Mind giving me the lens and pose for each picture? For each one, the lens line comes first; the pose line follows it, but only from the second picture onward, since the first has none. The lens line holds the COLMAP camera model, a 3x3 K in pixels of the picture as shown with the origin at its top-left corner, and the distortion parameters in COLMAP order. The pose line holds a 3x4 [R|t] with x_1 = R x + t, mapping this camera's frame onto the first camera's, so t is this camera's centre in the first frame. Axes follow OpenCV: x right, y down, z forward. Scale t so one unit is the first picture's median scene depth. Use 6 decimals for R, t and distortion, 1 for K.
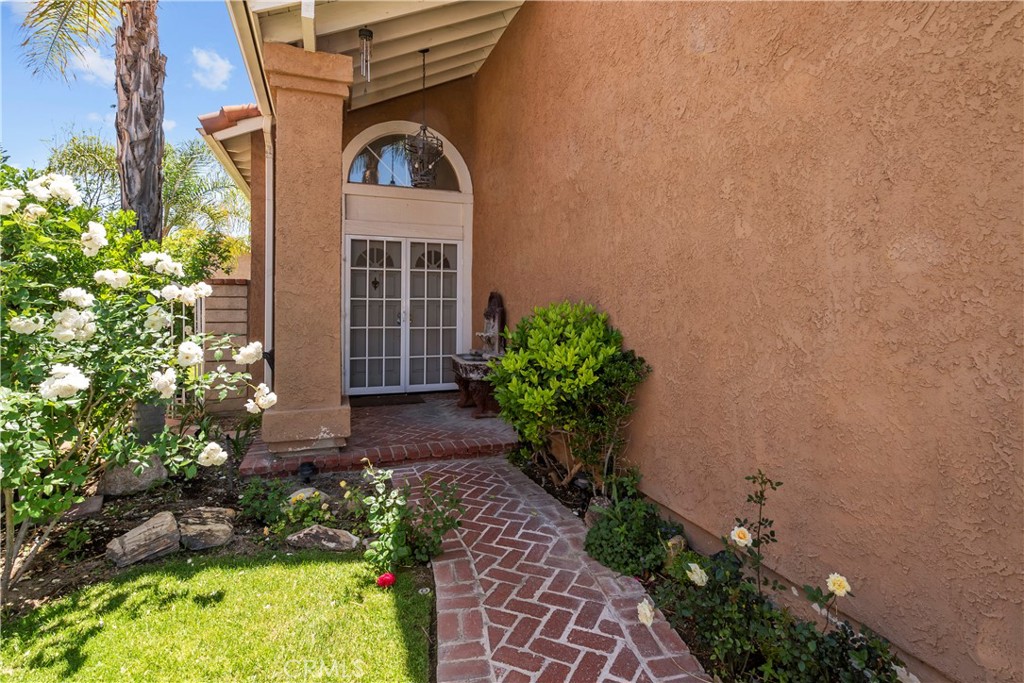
lens RADIAL K [[511.6, 0, 512.0], [0, 511.6, 341.5], [0, 0, 1]] dist [0.003113, 0.000187]
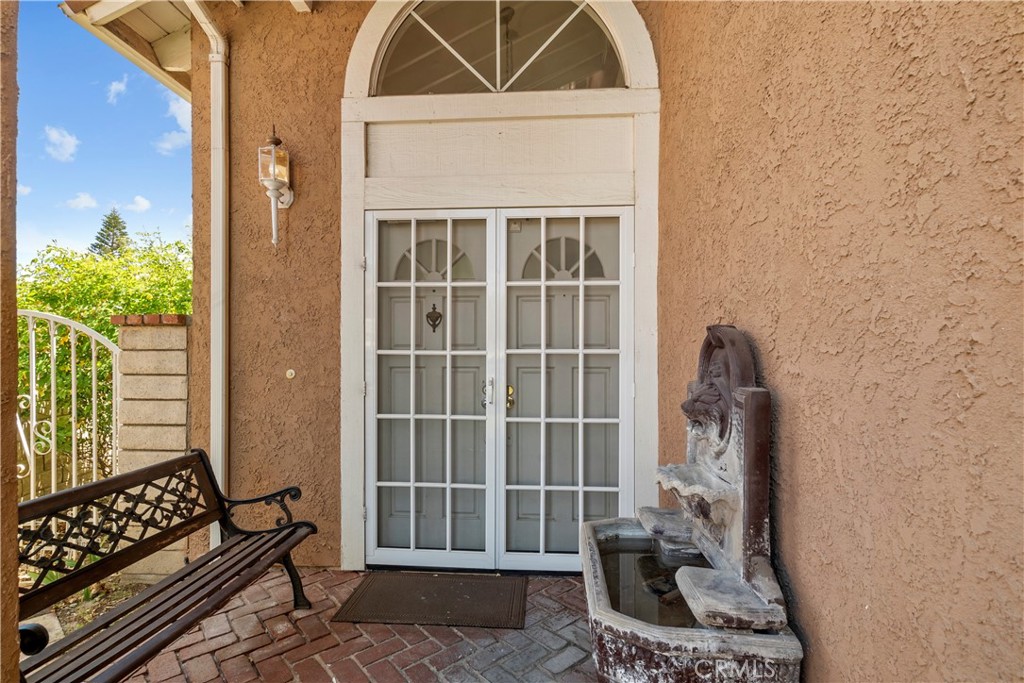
lens RADIAL K [[511.6, 0, 512.0], [0, 511.6, 341.5], [0, 0, 1]] dist [0.003113, 0.000187]
pose [[0.917558, -0.012224, -0.397413, -0.025607], [-0.027151, 0.995268, -0.093300, -0.051894], [0.396673, 0.096398, 0.912884, 0.613519]]
